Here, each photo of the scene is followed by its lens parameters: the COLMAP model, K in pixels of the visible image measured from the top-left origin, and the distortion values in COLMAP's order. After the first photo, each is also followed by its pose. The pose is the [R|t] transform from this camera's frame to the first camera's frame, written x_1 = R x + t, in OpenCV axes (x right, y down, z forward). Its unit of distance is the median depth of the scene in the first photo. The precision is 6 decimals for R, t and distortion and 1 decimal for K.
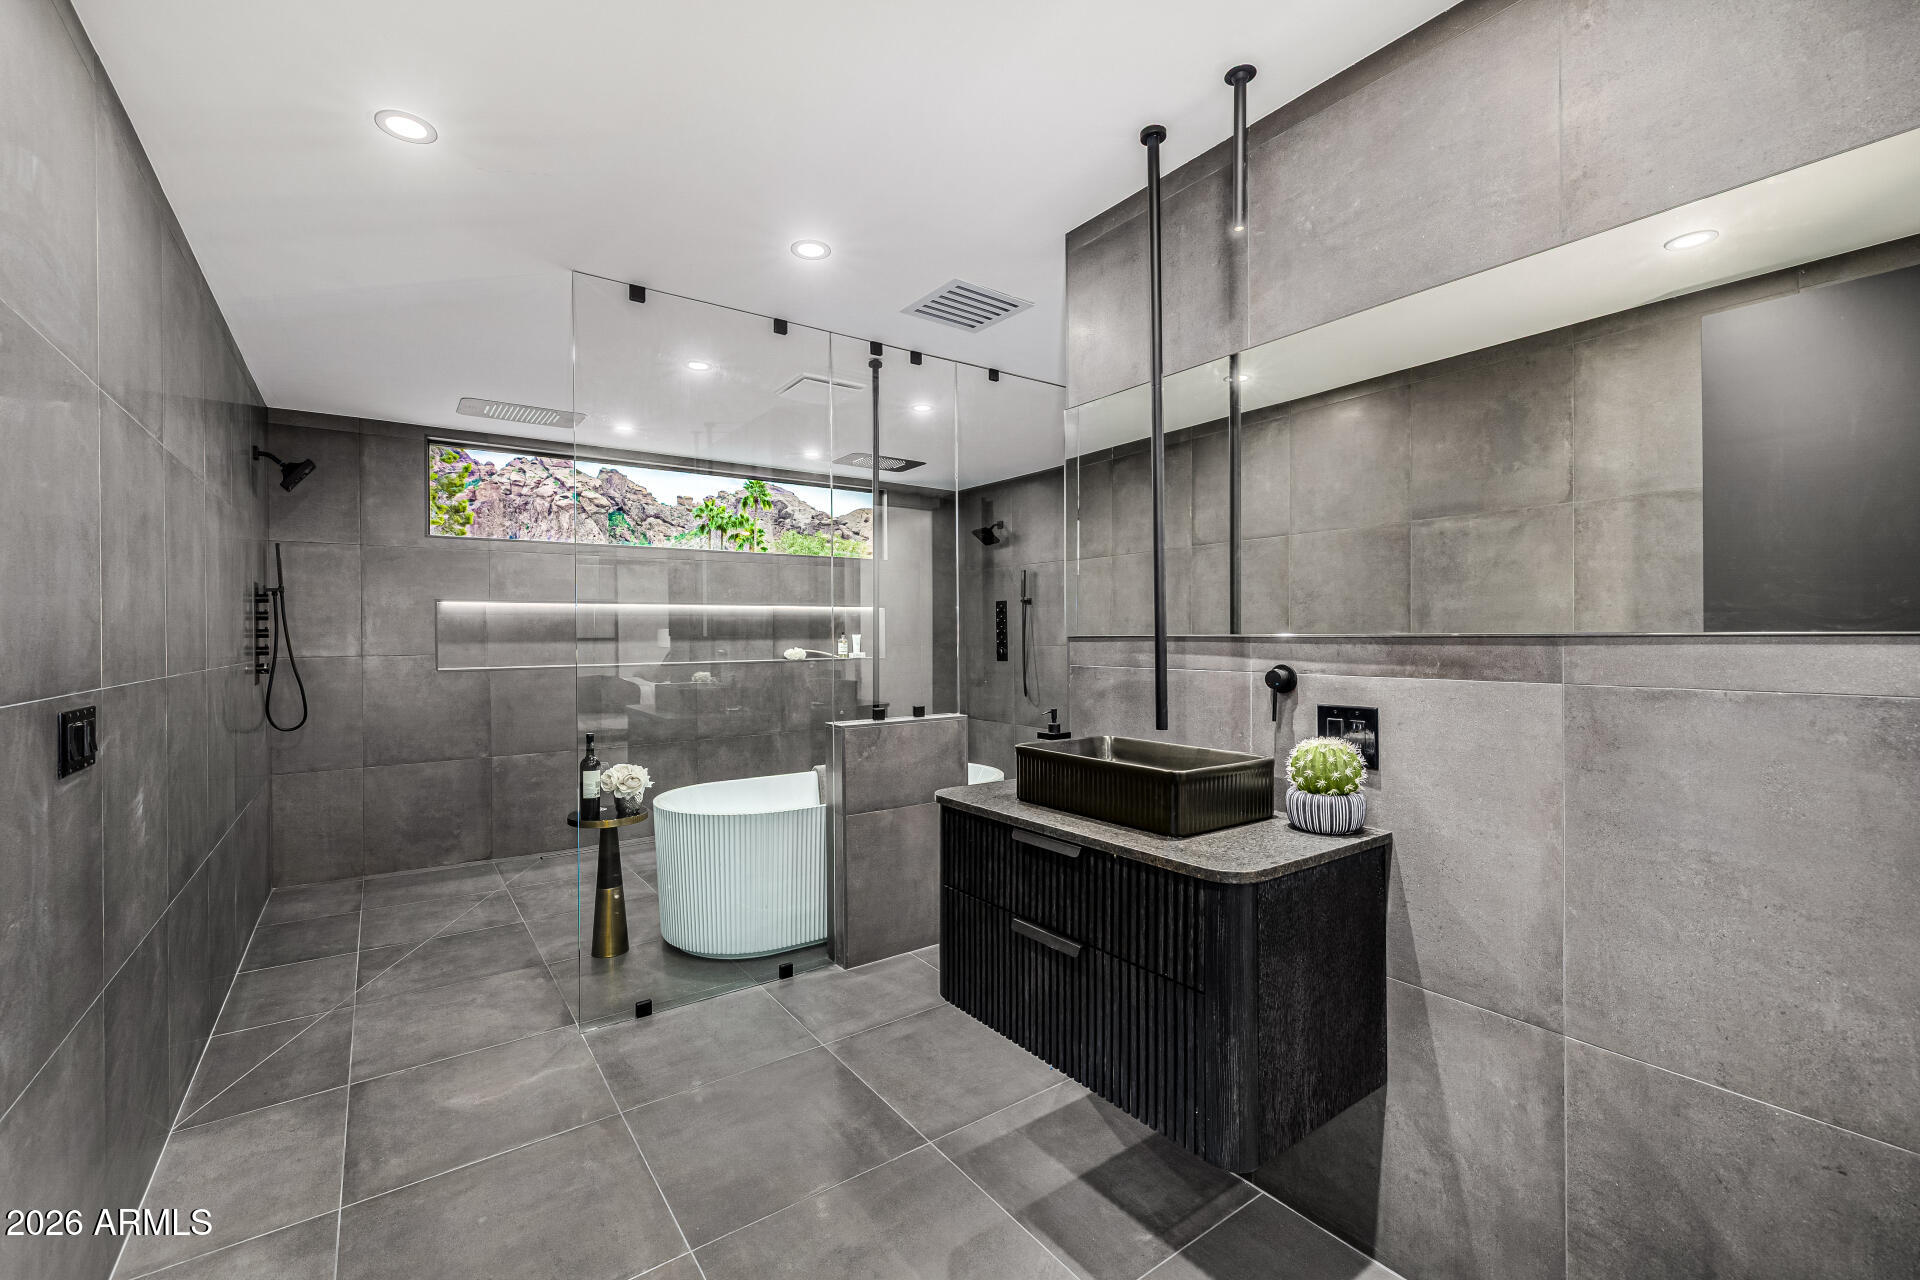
lens RADIAL K [[804.5, 0, 960.2], [0, 804.5, 634.2], [0, 0, 1]] dist [0.000783, 0.000148]
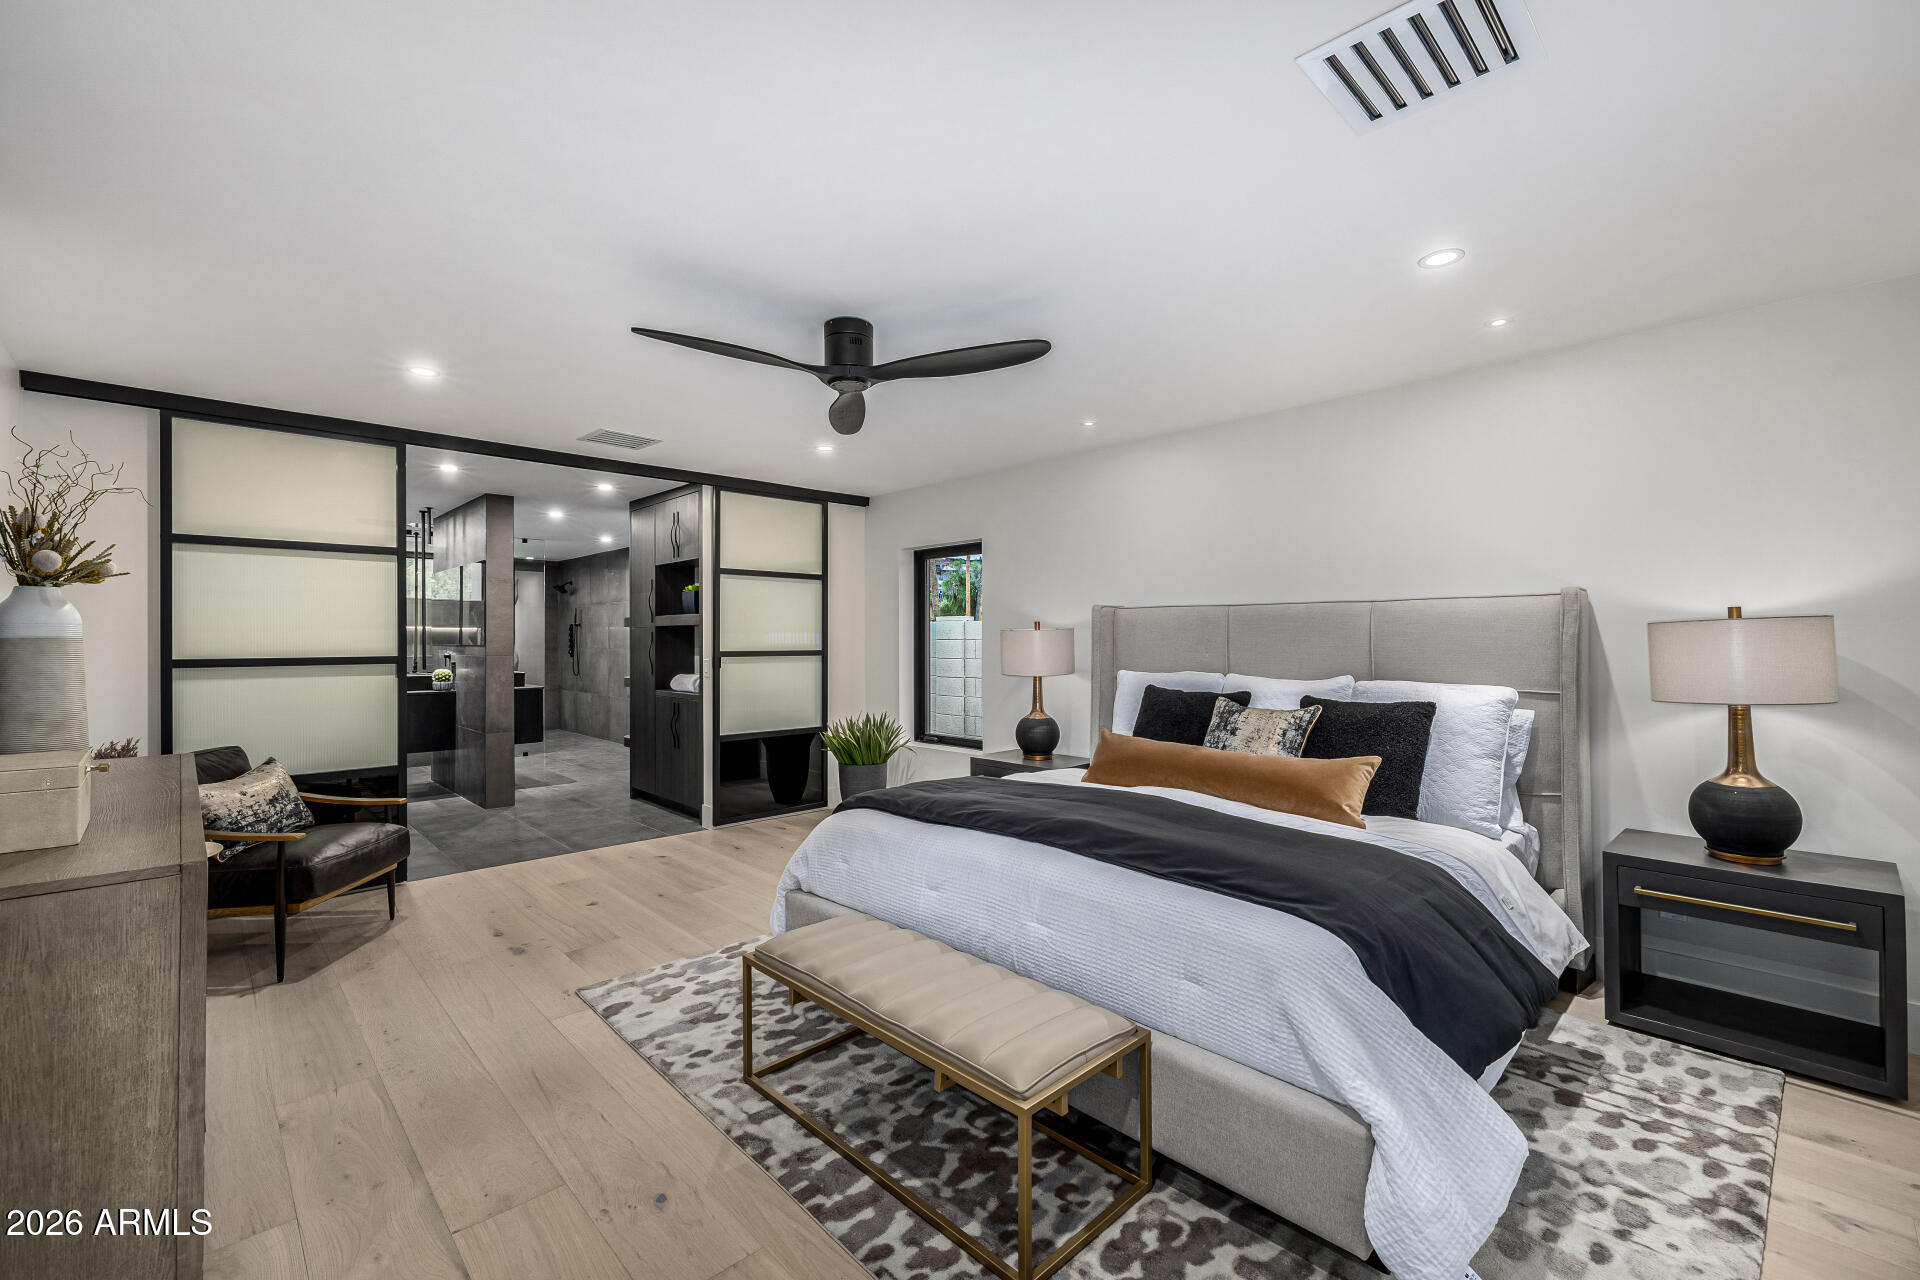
lens RADIAL K [[804.5, 0, 960.2], [0, 804.5, 634.2], [0, 0, 1]] dist [0.000783, 0.000148]
pose [[0.990520, 0.001712, 0.137360, 0.922937], [-0.000475, 0.999959, -0.009039, -0.003225], [-0.137370, 0.008888, 0.990480, -1.276563]]
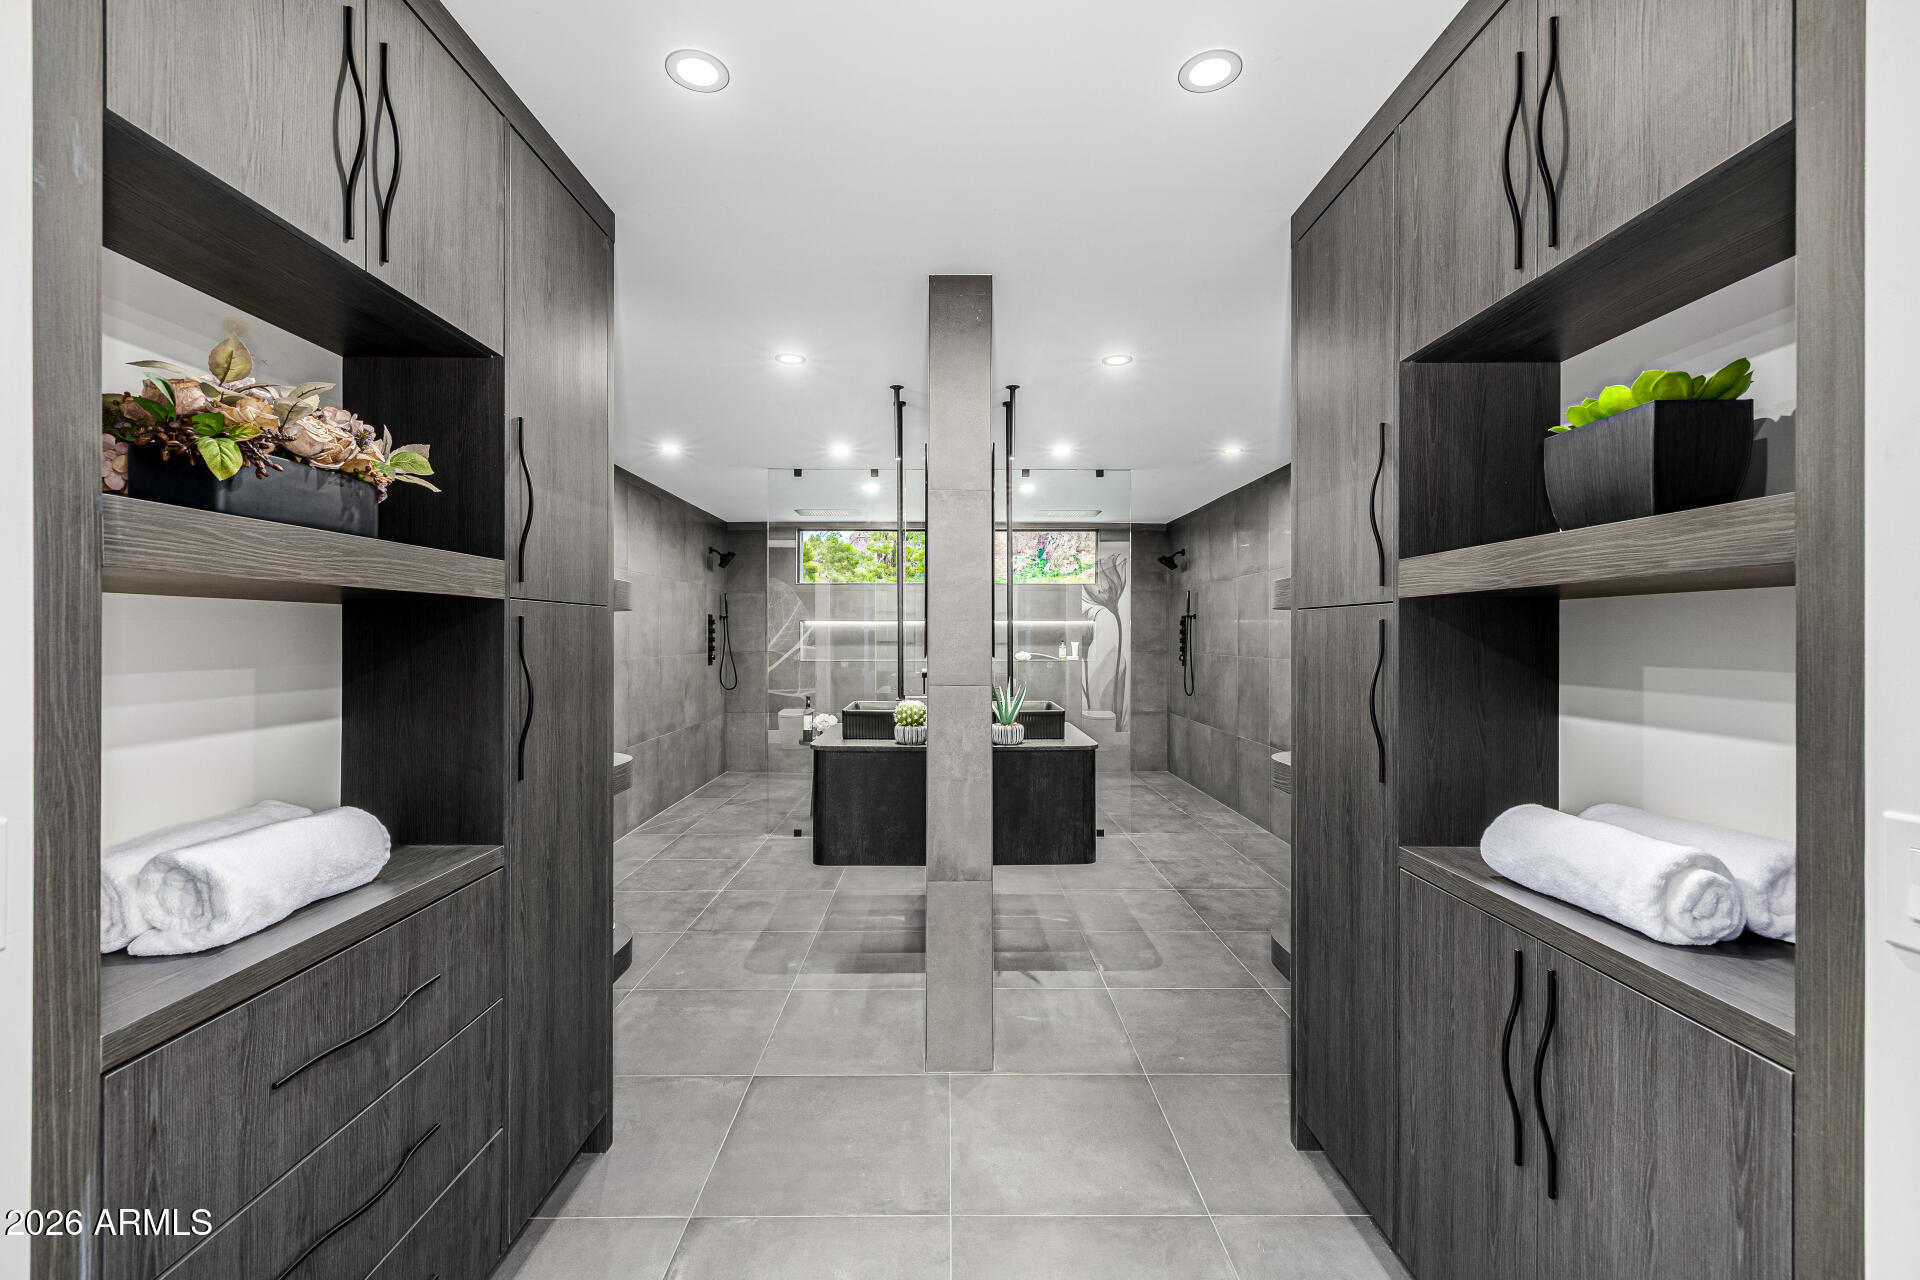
lens RADIAL K [[804.5, 0, 960.2], [0, 804.5, 634.2], [0, 0, 1]] dist [0.000783, 0.000148]
pose [[0.817662, 0.004077, -0.575684, 0.639478], [-0.006552, 0.999976, -0.002224, -0.011594], [0.575662, 0.005590, 0.817669, -0.231613]]
